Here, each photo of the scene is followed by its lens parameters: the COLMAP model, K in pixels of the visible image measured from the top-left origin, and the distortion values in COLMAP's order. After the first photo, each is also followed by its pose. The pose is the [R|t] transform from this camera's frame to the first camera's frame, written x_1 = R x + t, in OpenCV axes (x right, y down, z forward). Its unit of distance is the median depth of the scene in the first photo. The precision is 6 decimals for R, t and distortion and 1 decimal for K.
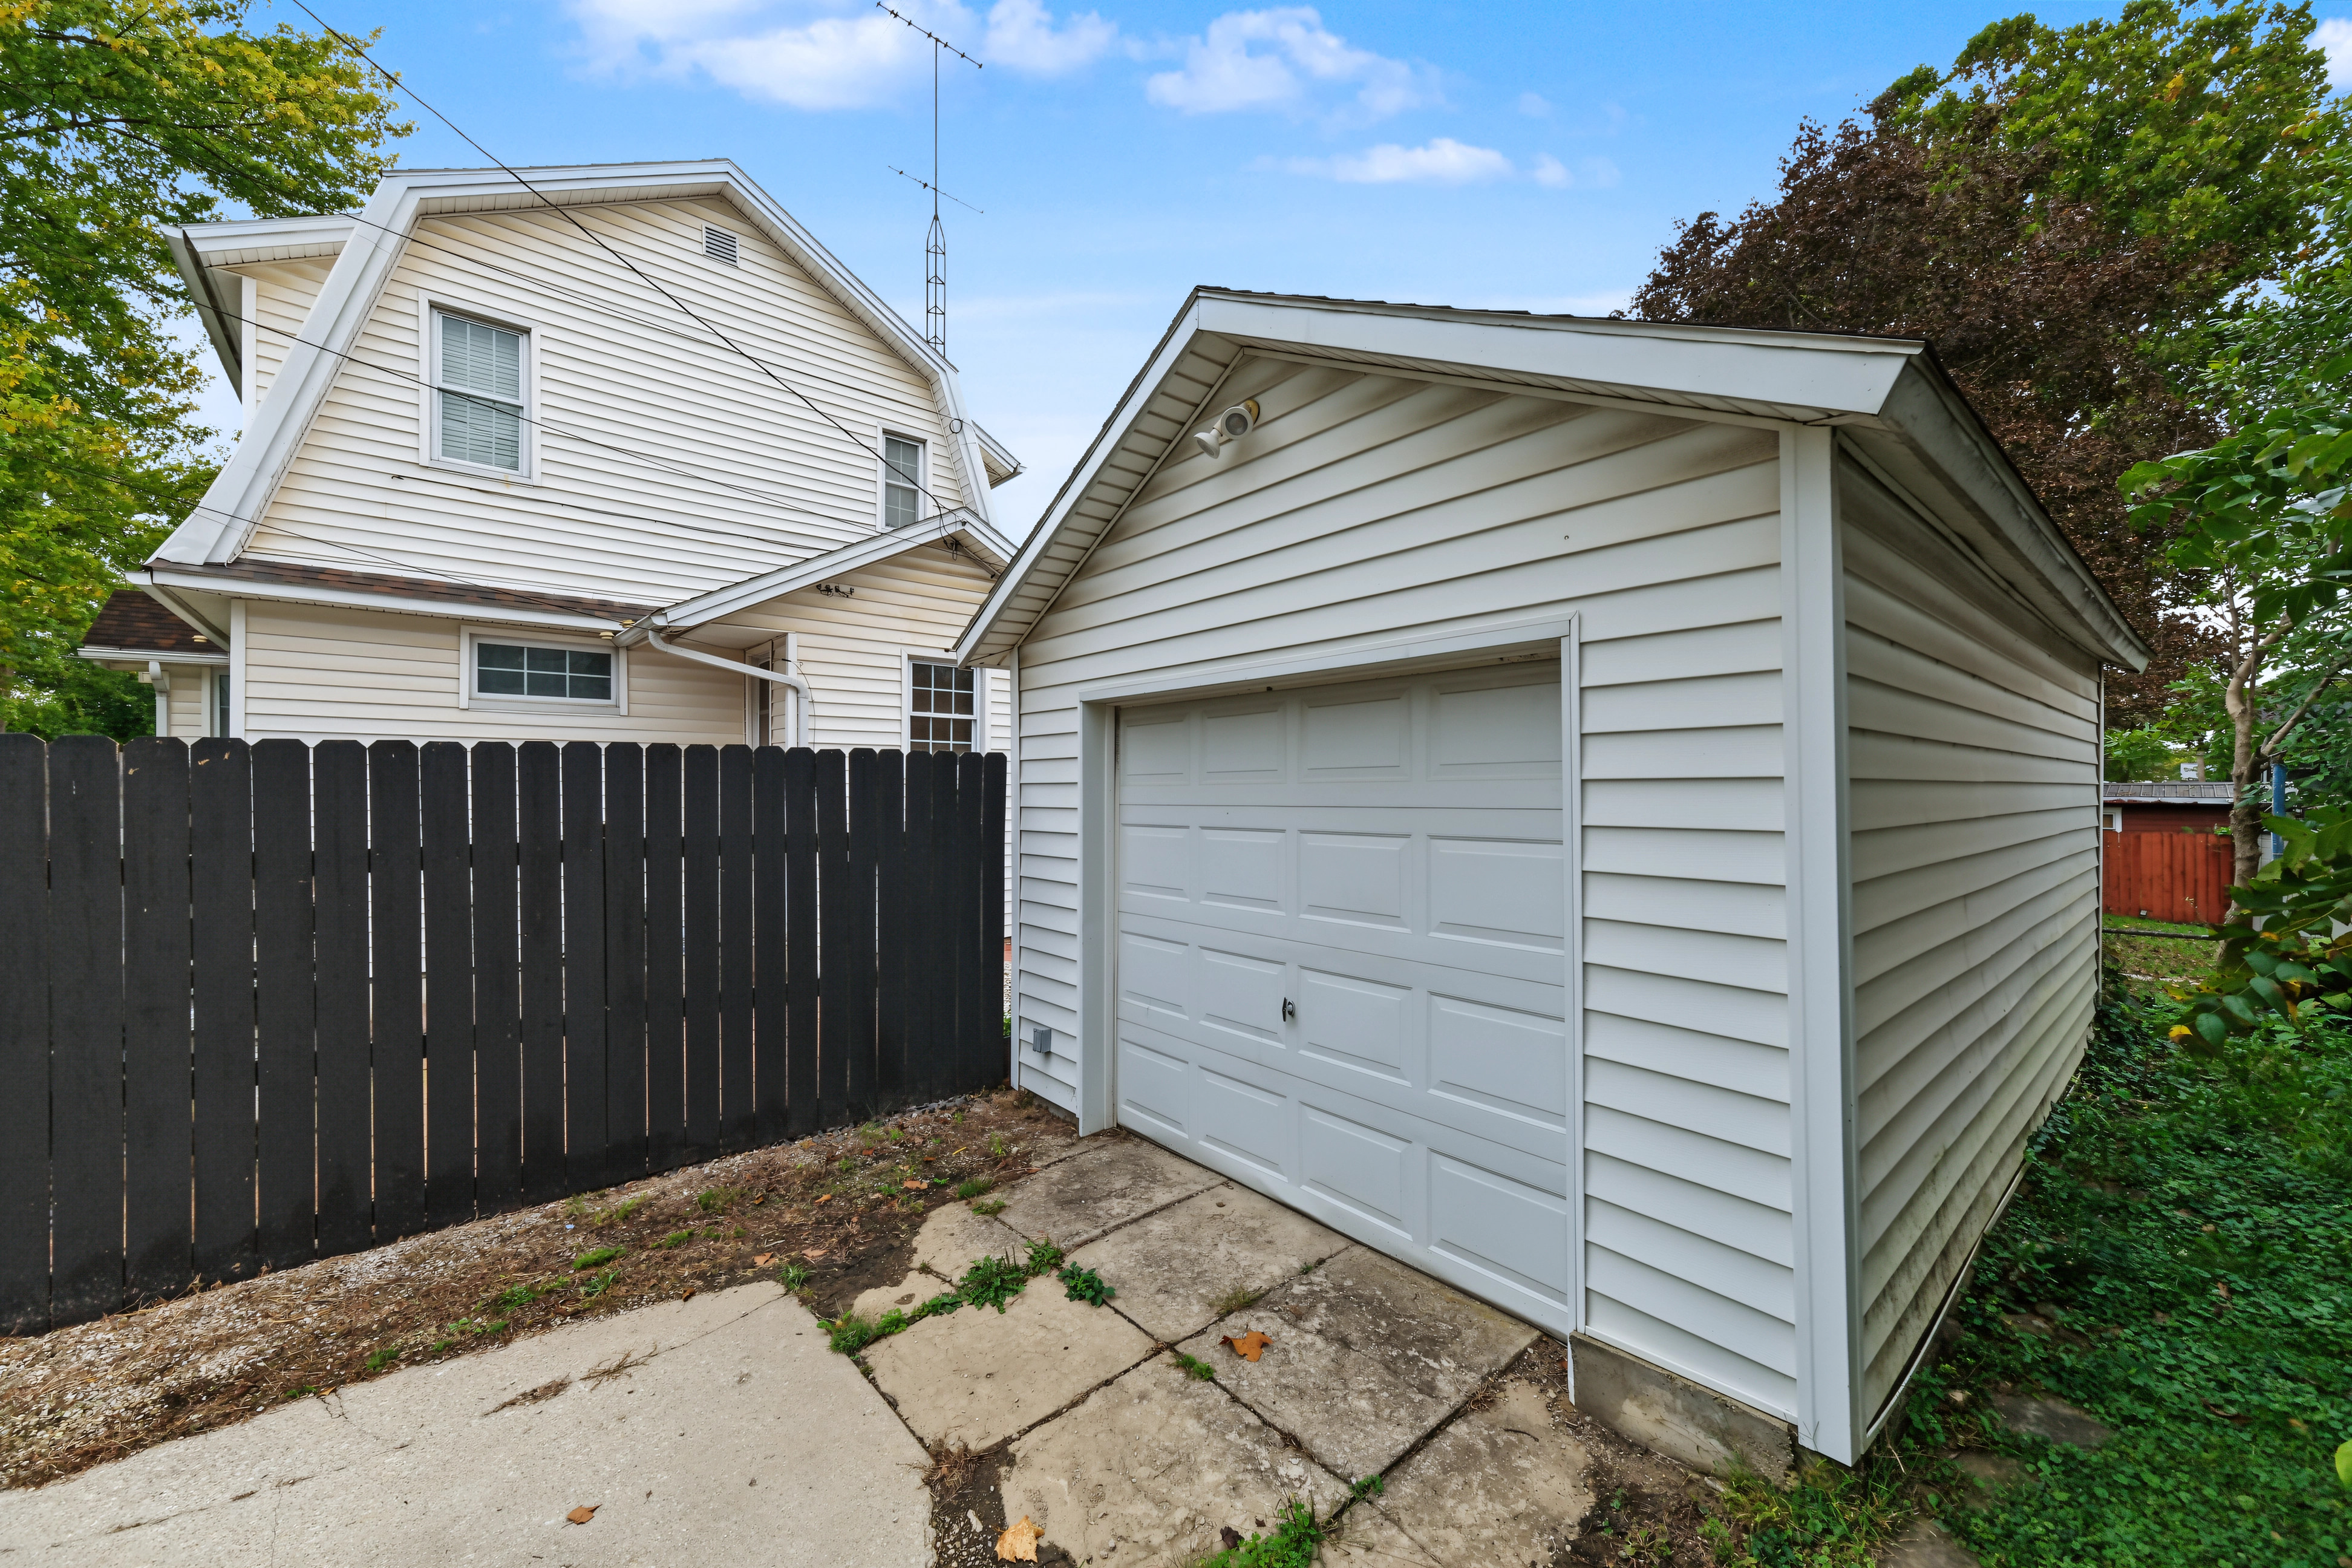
lens RADIAL K [[889.8, 0, 1171.9], [0, 889.8, 808.8], [0, 0, 1]] dist [-0.000235, 0.000049]
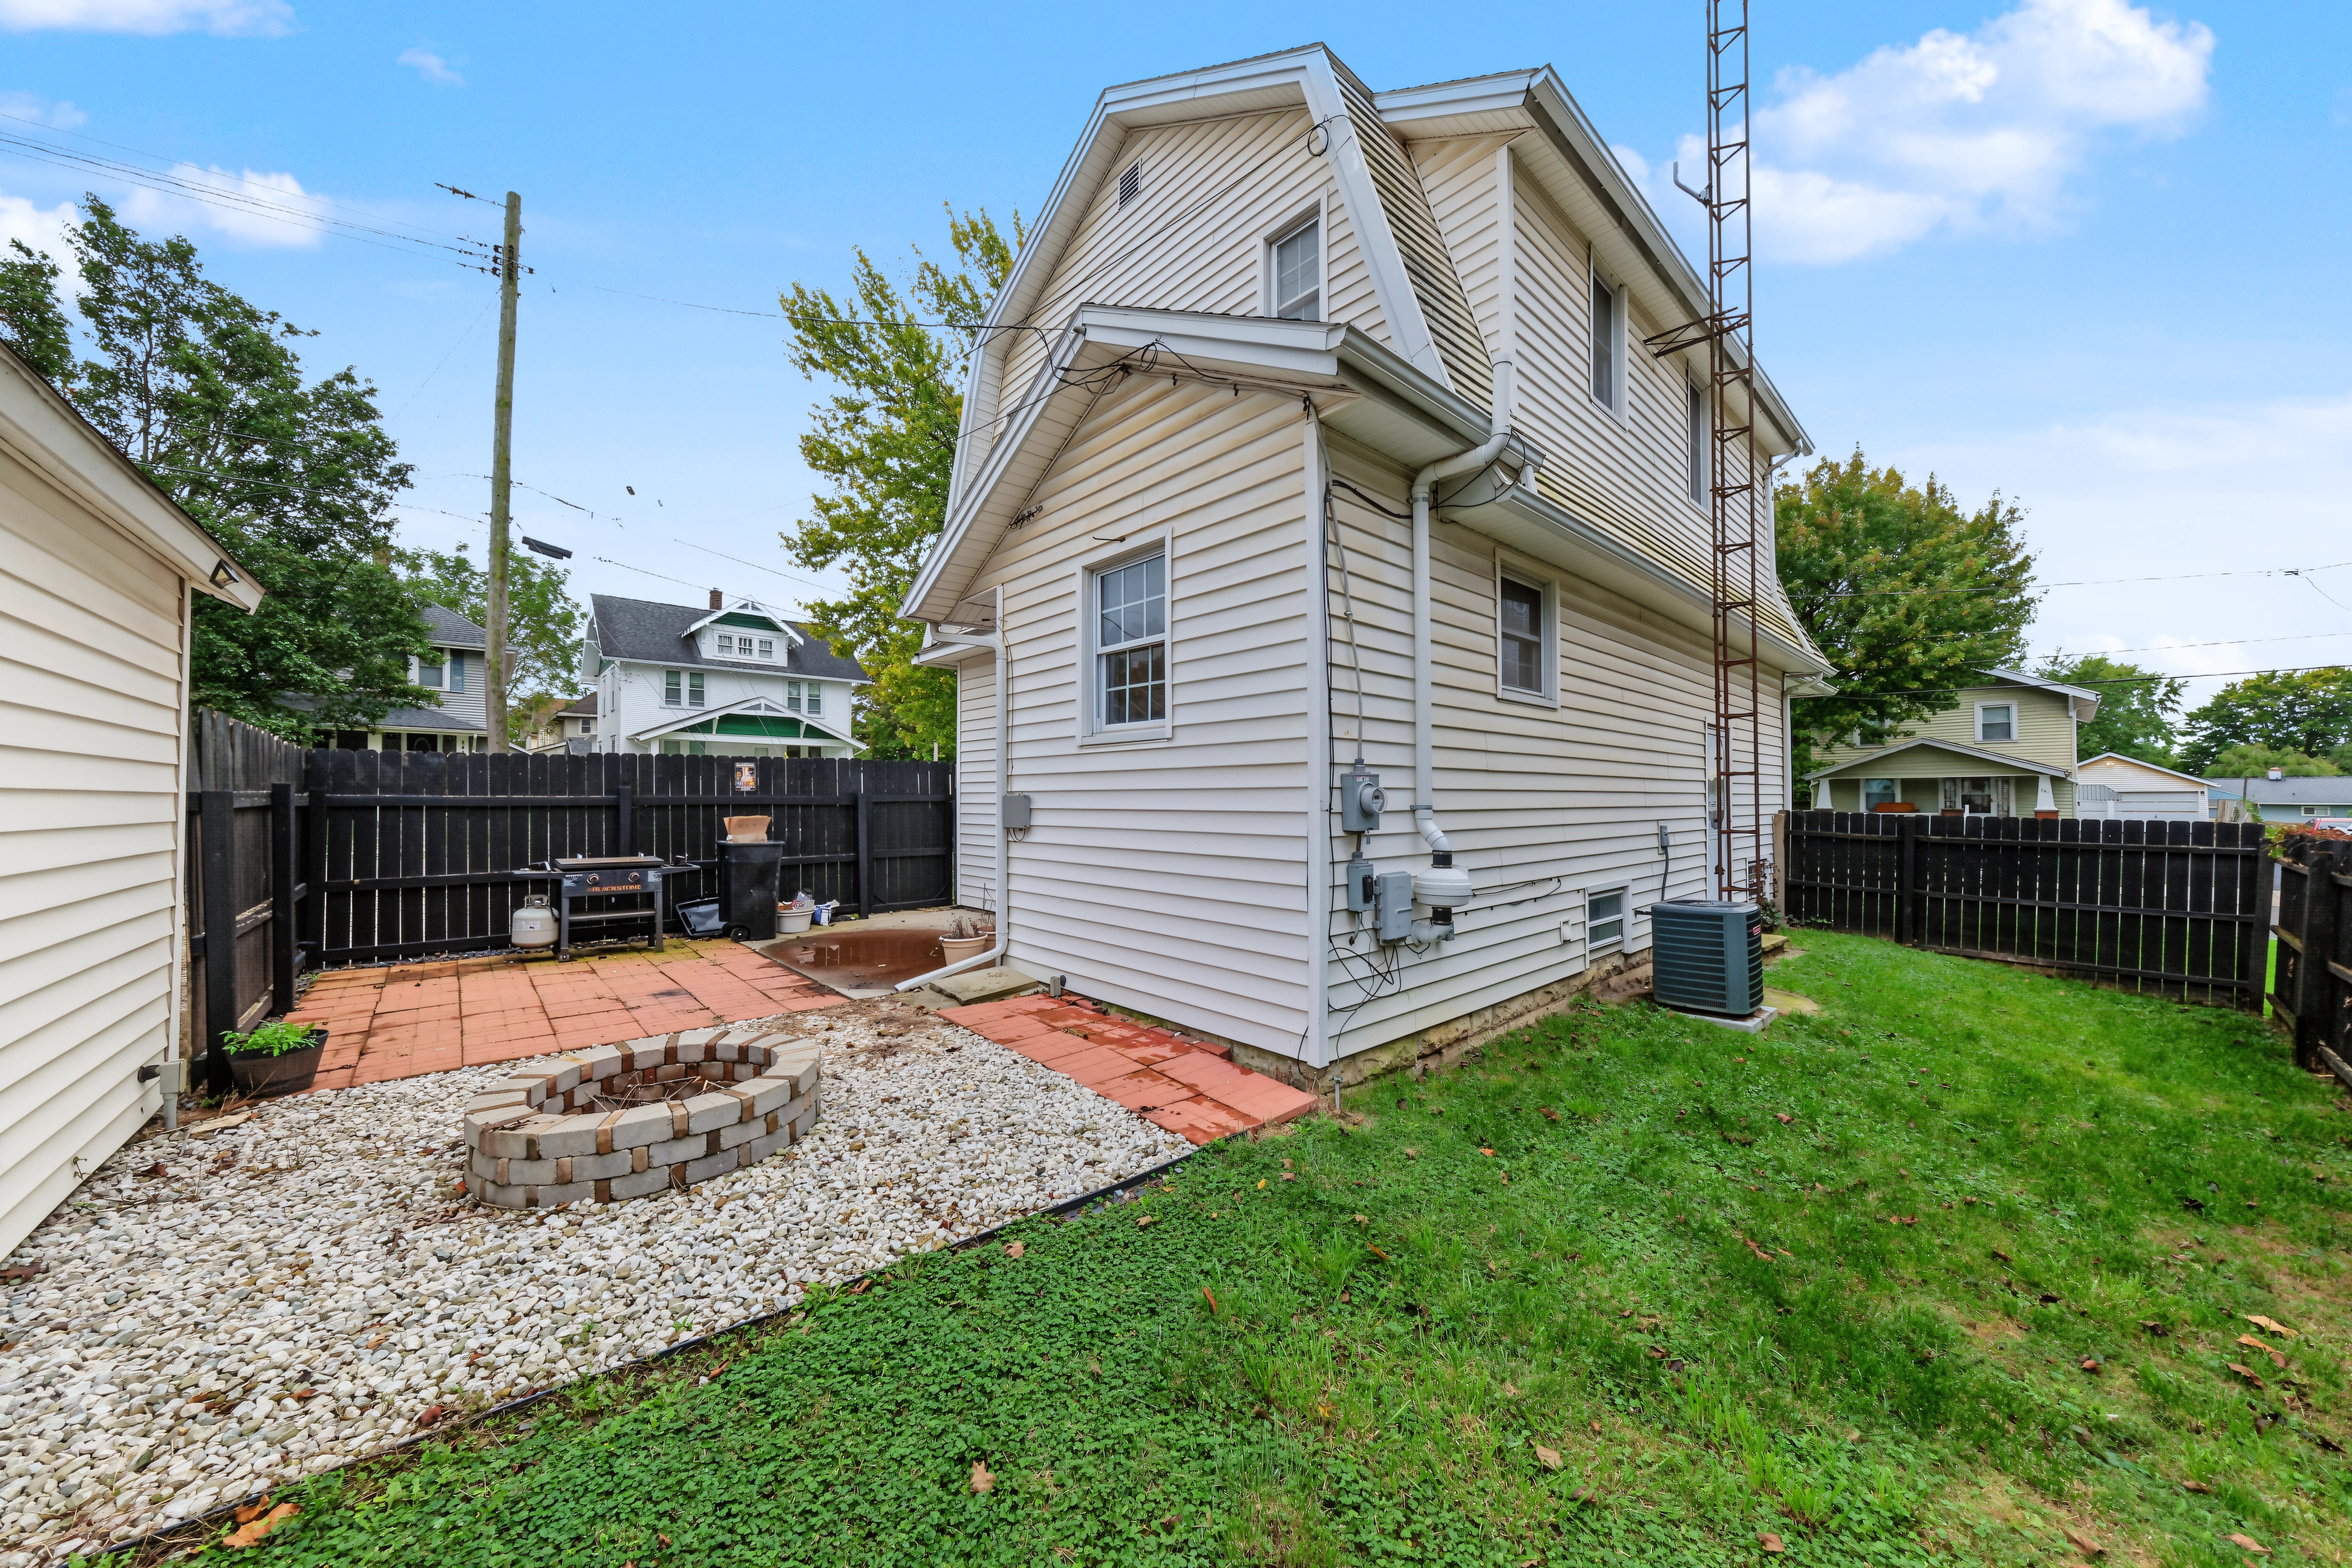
lens RADIAL K [[814.9, 0, 1169.1], [0, 814.9, 795.2], [0, 0, 1]] dist [-0.012222, 0.004440]
pose [[0.034244, -0.002903, -0.999409, 0.364038], [-0.015247, 0.999878, -0.003427, 0.005712], [0.999297, 0.015355, 0.034195, 1.116581]]
